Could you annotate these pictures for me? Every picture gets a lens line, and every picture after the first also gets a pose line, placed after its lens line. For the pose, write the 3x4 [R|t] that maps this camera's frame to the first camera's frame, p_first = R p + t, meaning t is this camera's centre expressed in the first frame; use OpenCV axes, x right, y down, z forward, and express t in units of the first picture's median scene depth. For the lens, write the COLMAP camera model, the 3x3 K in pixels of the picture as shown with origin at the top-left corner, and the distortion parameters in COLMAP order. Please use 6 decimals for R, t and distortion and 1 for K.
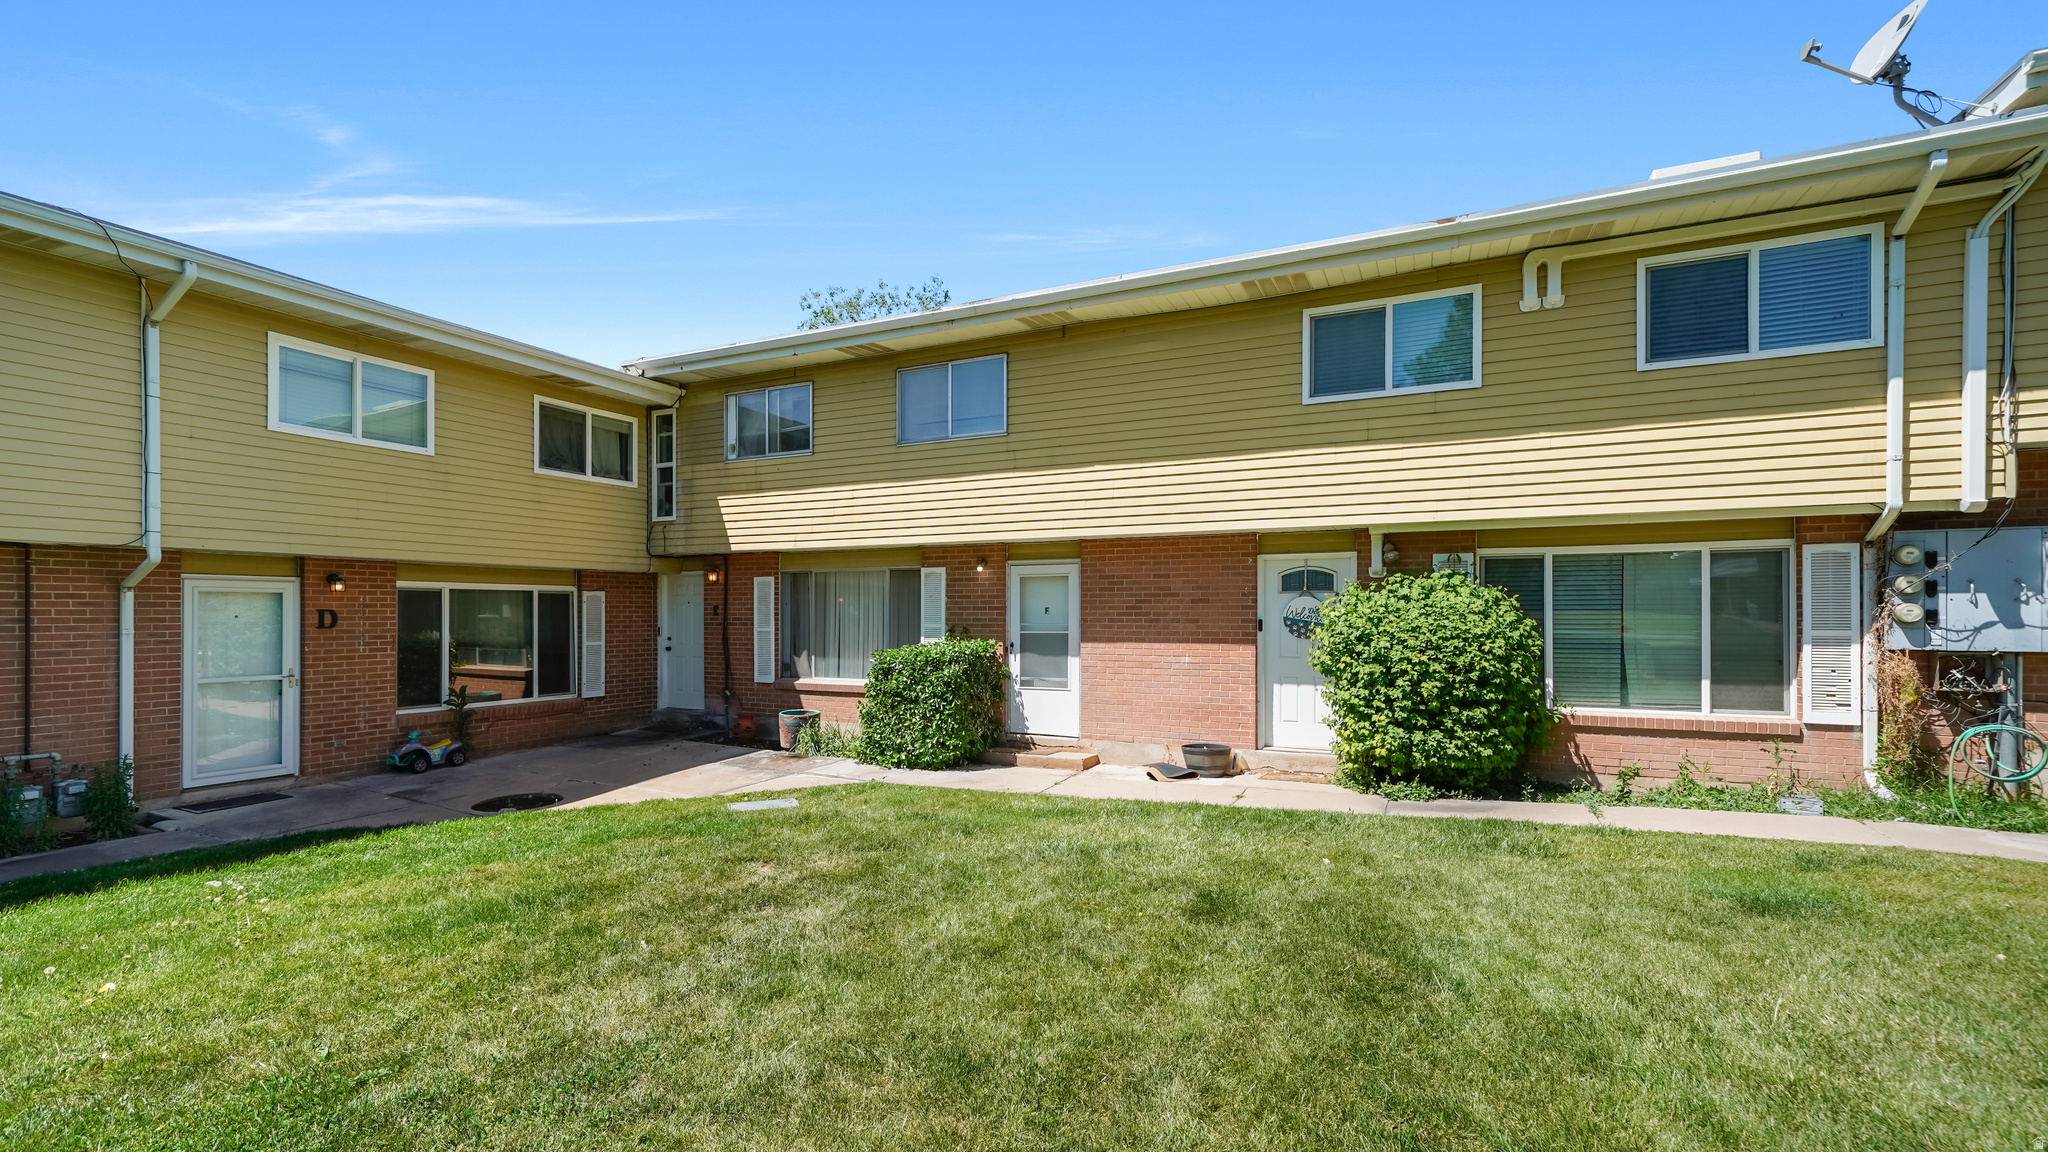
lens RADIAL K [[887.2, 0, 1024.3], [0, 887.2, 589.4], [0, 0, 1]] dist [0.003923, 0.001923]
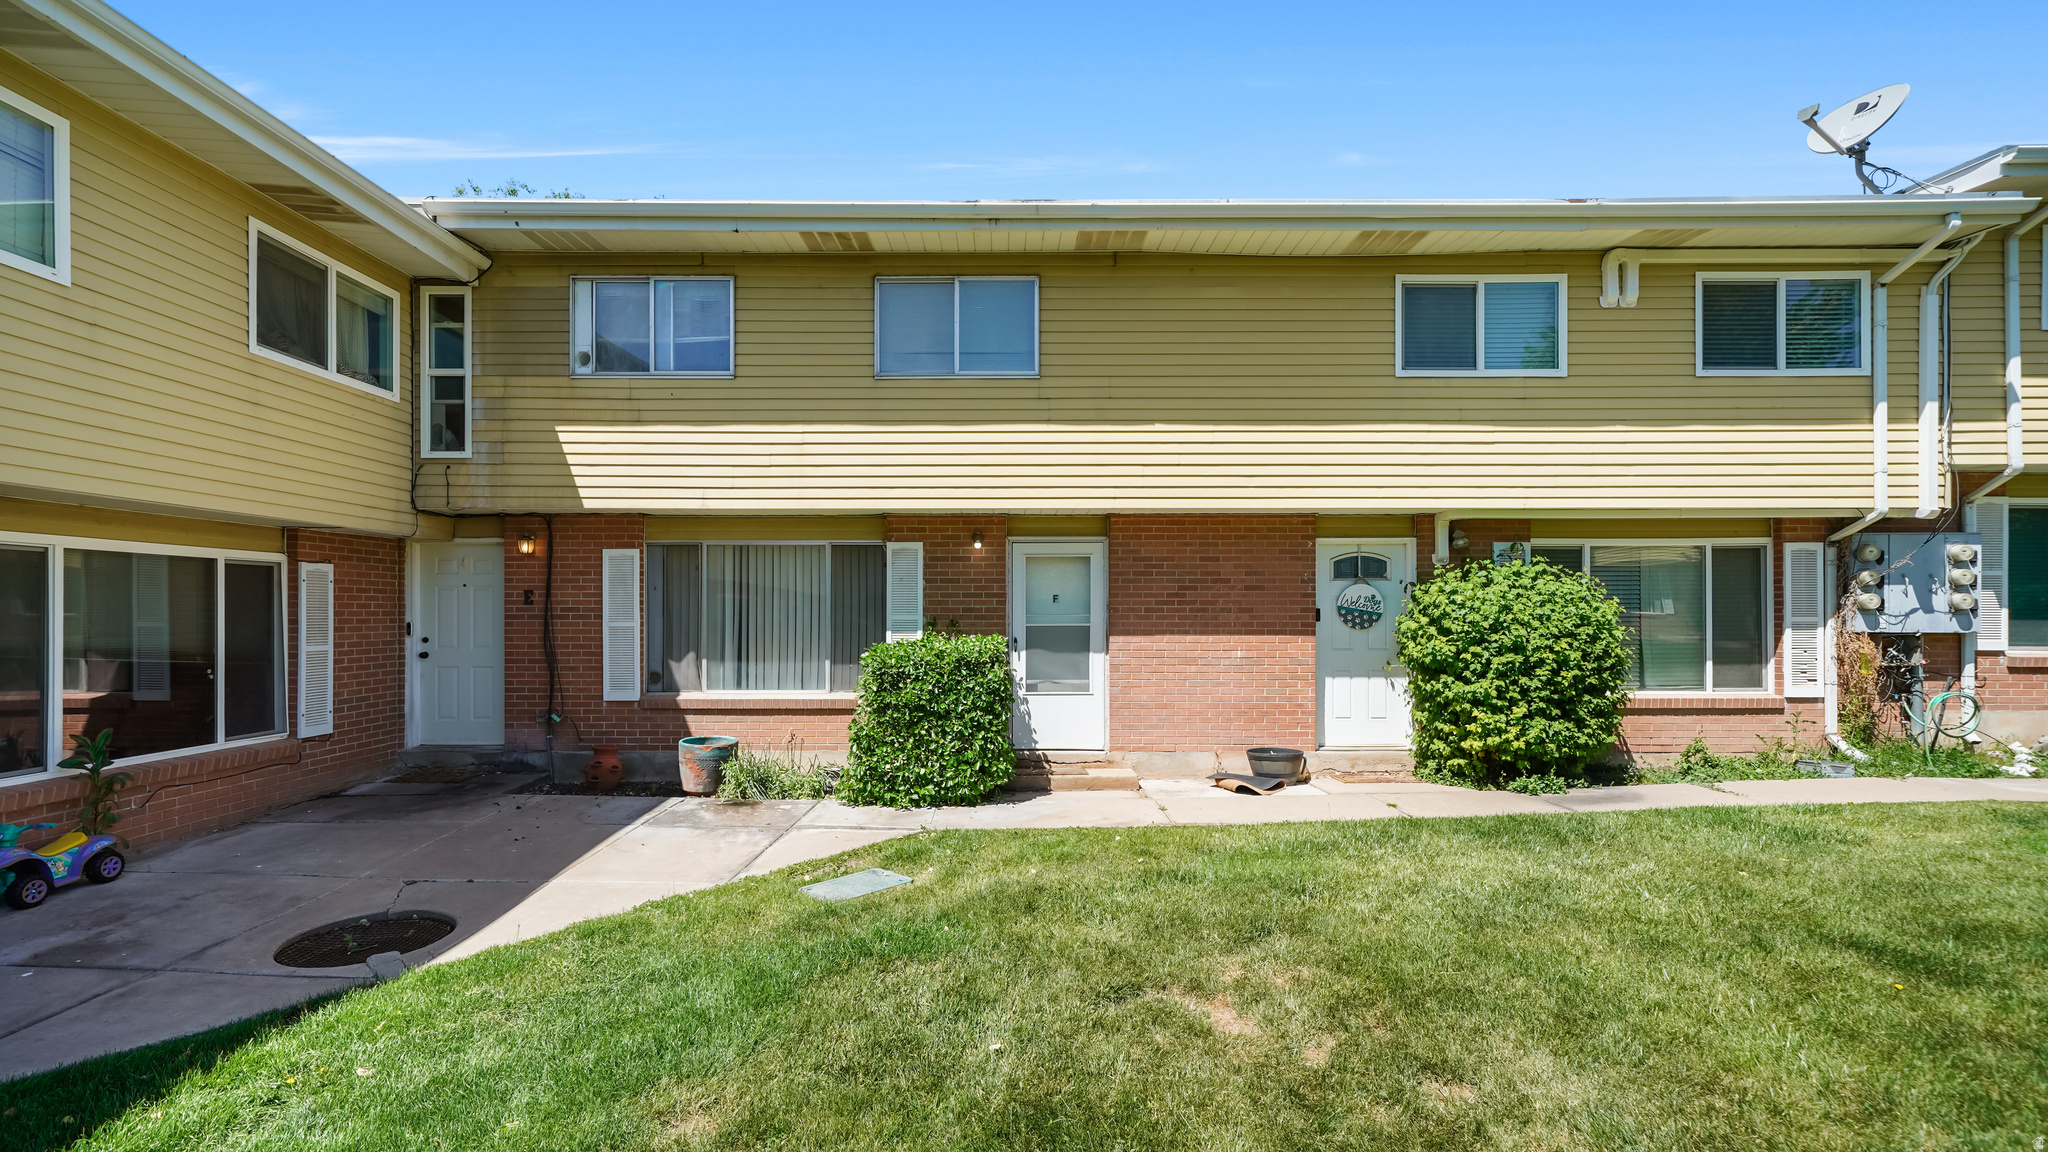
lens RADIAL K [[887.2, 0, 1022.9], [0, 887.2, 594.9], [0, 0, 1]] dist [0.003923, 0.001923]
pose [[0.901263, 0.009838, 0.433160, -0.404633], [-0.012558, 0.999915, 0.003419, 0.020241], [-0.433090, -0.008522, 0.901311, 0.304123]]
